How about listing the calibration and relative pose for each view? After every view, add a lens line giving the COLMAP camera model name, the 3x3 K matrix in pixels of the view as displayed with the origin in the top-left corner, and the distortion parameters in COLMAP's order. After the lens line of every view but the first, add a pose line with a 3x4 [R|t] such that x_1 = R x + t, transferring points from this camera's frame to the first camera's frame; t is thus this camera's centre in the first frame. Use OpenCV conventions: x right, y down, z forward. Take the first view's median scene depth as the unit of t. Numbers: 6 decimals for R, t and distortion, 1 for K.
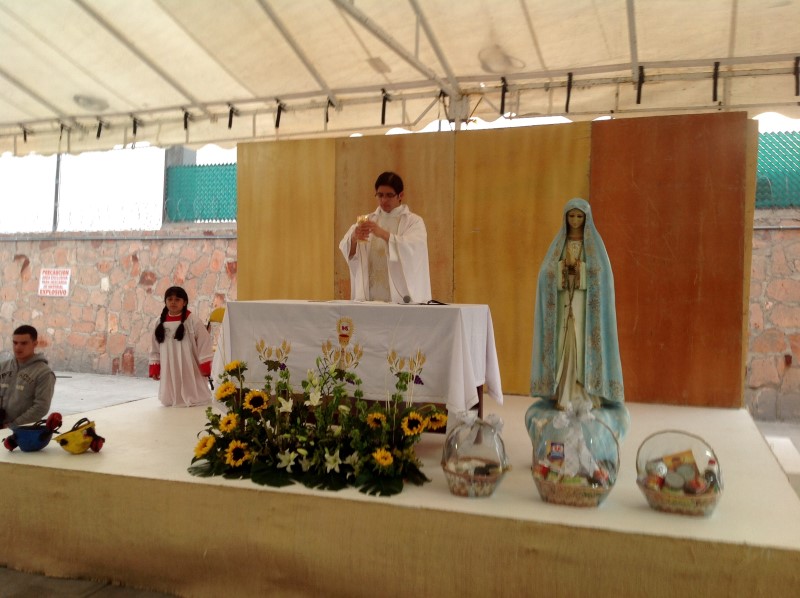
lens RADIAL K [[750.3, 0, 393.7], [0, 750.3, 300.5], [0, 0, 1]] dist [0.174757, -0.400222]
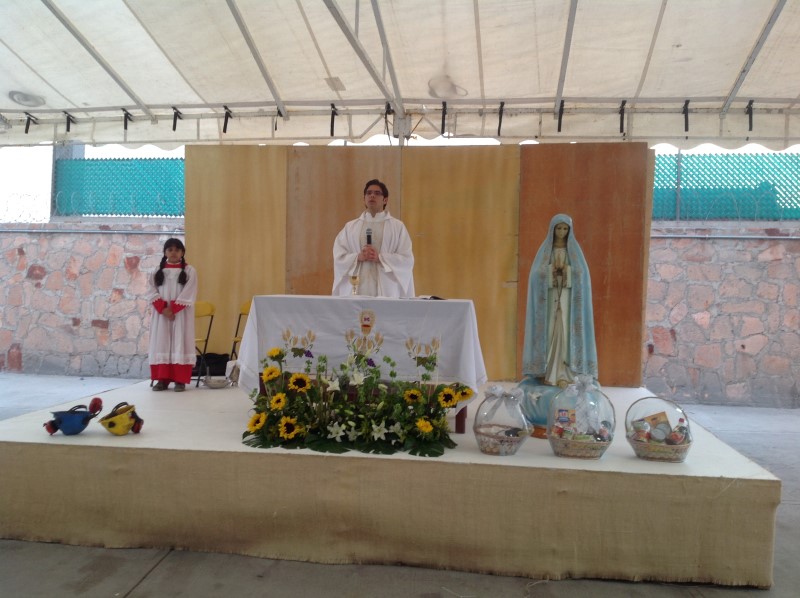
lens RADIAL K [[742.5, 0, 384.0], [0, 742.5, 282.1], [0, 0, 1]] dist [0.188357, -0.482944]
pose [[0.980138, 0.009215, 0.198101, -0.197265], [-0.005225, 0.999773, -0.020651, 0.002240], [-0.198247, 0.019206, 0.979964, -0.099056]]
